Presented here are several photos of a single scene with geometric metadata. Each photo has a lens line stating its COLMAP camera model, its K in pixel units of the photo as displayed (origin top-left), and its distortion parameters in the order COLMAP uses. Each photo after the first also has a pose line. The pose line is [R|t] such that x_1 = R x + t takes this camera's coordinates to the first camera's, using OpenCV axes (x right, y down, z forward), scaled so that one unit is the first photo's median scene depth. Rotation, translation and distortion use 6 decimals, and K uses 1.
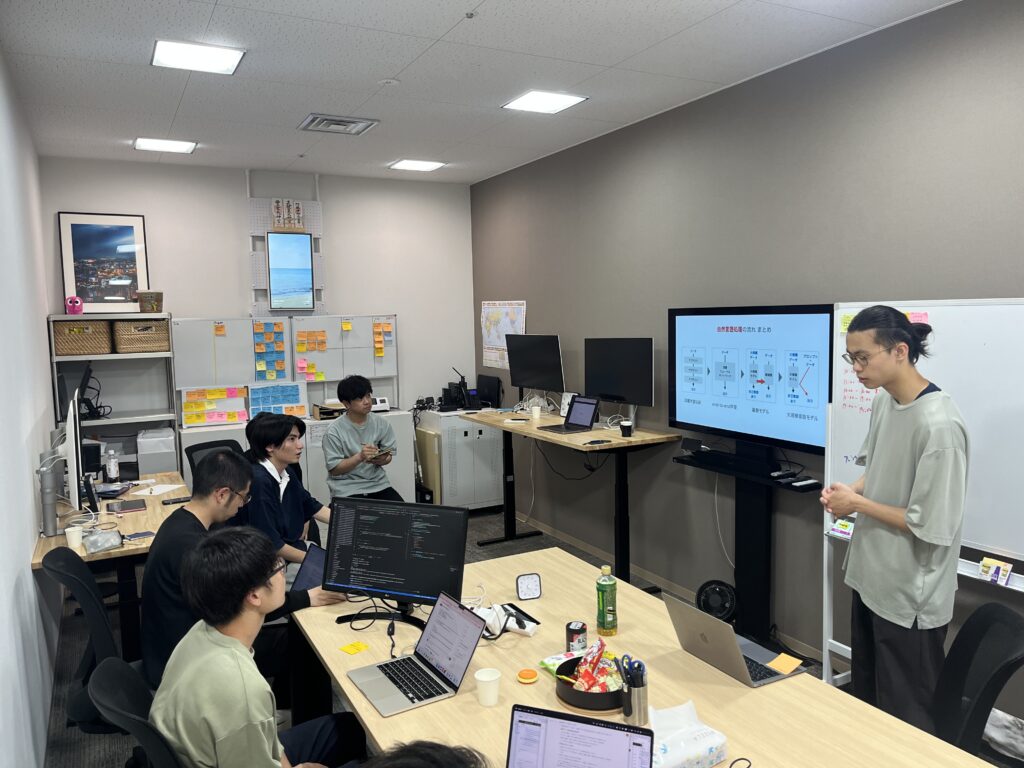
lens RADIAL K [[802.7, 0, 512.0], [0, 802.7, 384.0], [0, 0, 1]] dist [0.050450, -0.004181]
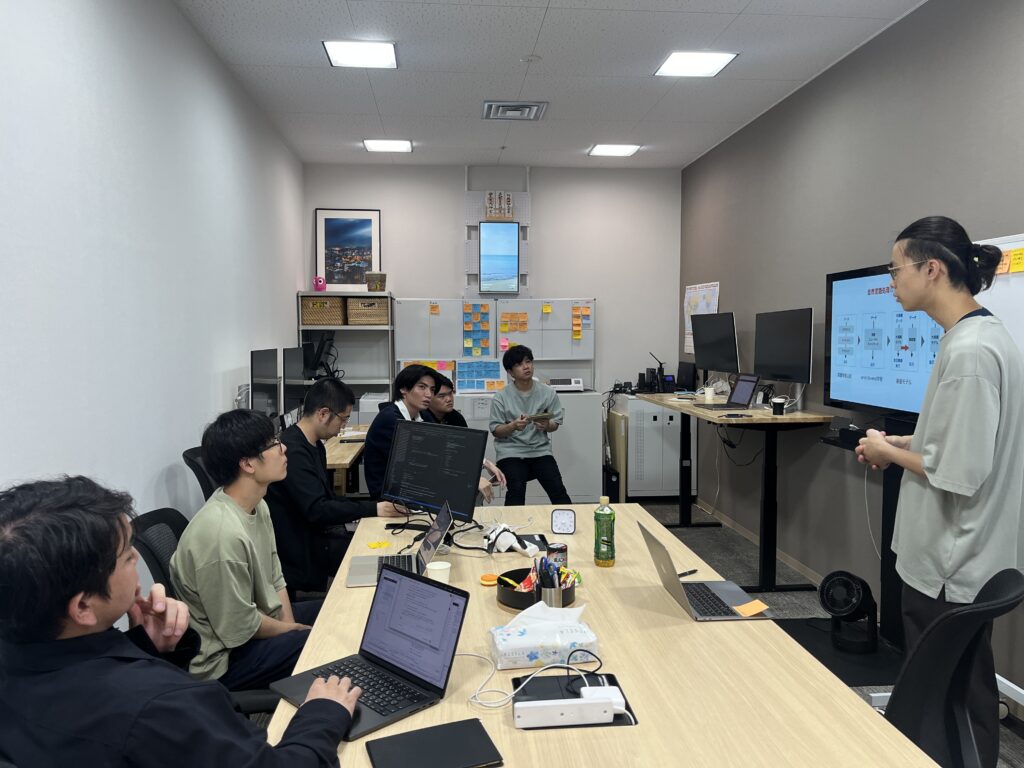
lens RADIAL K [[802.7, 0, 512.0], [0, 802.7, 384.0], [0, 0, 1]] dist [0.050450, -0.004181]
pose [[0.918293, 0.043666, -0.393485, 0.194118], [-0.055744, 0.998258, -0.019312, 0.056077], [0.391956, 0.039669, 0.919128, 0.020505]]
